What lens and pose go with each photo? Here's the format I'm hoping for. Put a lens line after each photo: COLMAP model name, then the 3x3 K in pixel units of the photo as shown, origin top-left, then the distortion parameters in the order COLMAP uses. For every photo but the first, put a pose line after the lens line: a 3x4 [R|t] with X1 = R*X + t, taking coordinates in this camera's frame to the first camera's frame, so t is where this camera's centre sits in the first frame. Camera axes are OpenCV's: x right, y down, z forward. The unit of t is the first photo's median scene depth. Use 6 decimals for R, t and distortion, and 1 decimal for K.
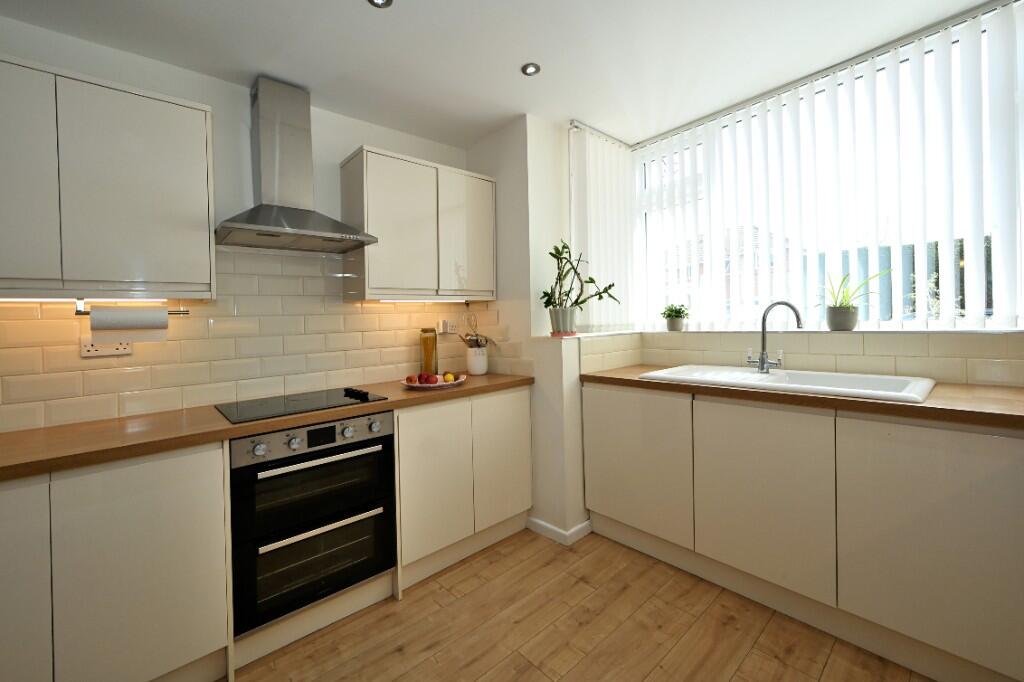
lens RADIAL K [[400.4, 0, 526.0], [0, 400.4, 328.7], [0, 0, 1]] dist [-0.002647, -0.000177]
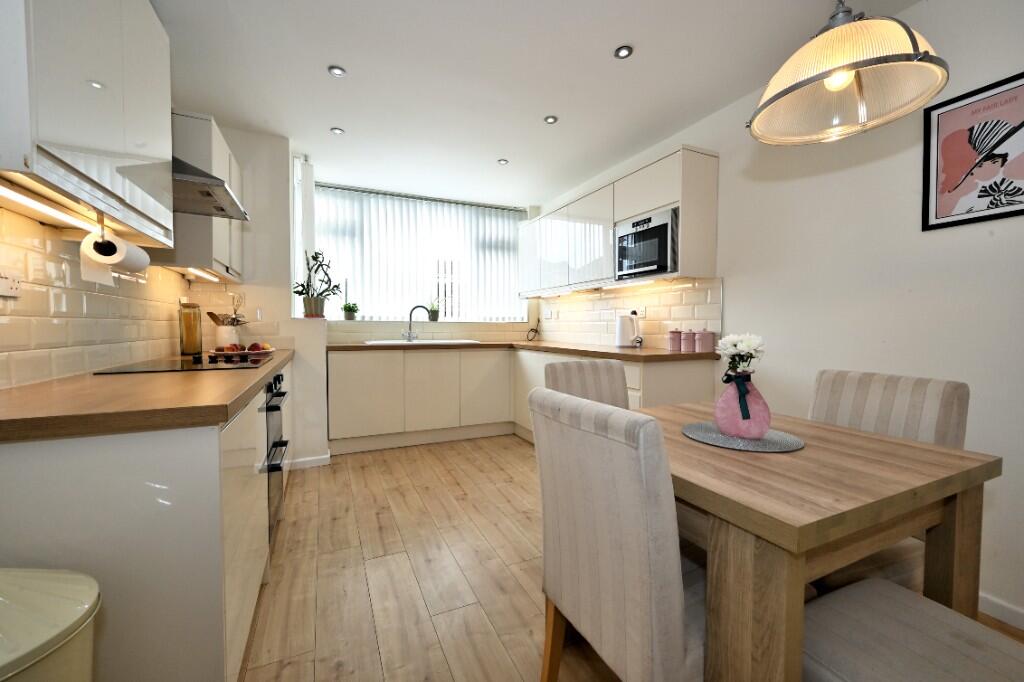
lens RADIAL K [[405.9, 0, 505.7], [0, 405.9, 340.0], [0, 0, 1]] dist [-0.002760, -0.000624]
pose [[0.292970, 0.006846, 0.956097, -1.019008], [0.002135, 0.999967, -0.007814, 0.103554], [-0.956119, 0.004330, 0.292945, -0.026124]]
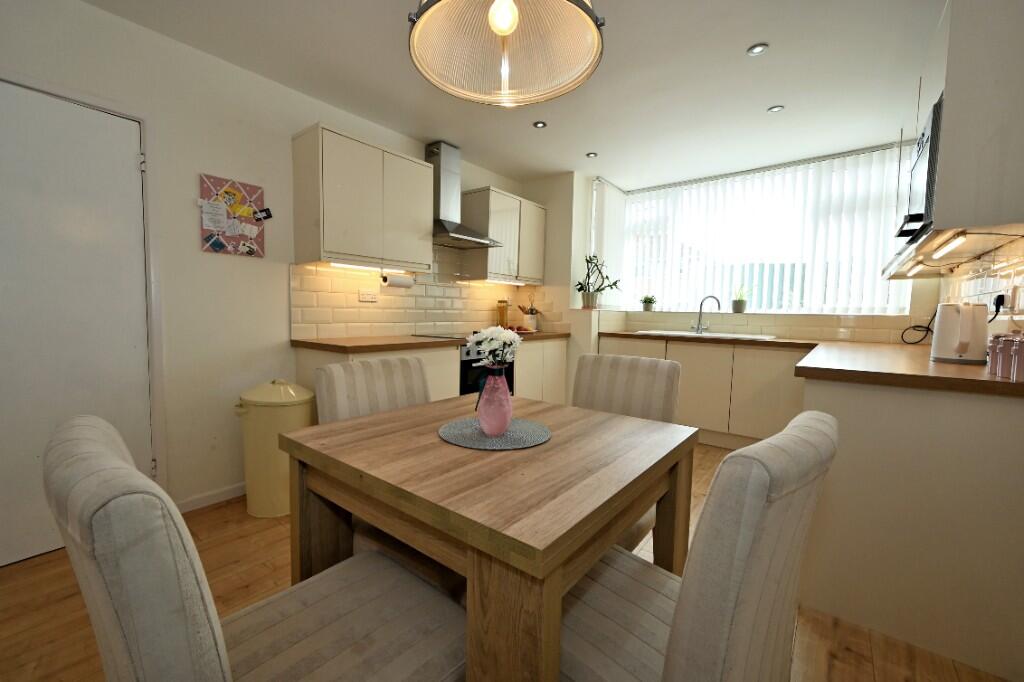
lens RADIAL K [[405.9, 0, 505.7], [0, 405.9, 340.0], [0, 0, 1]] dist [-0.002760, -0.000624]
pose [[0.986055, 0.045669, 0.160028, -0.518114], [-0.053513, 0.997550, 0.045052, 0.088428], [-0.157578, -0.052988, 0.986084, -0.630510]]
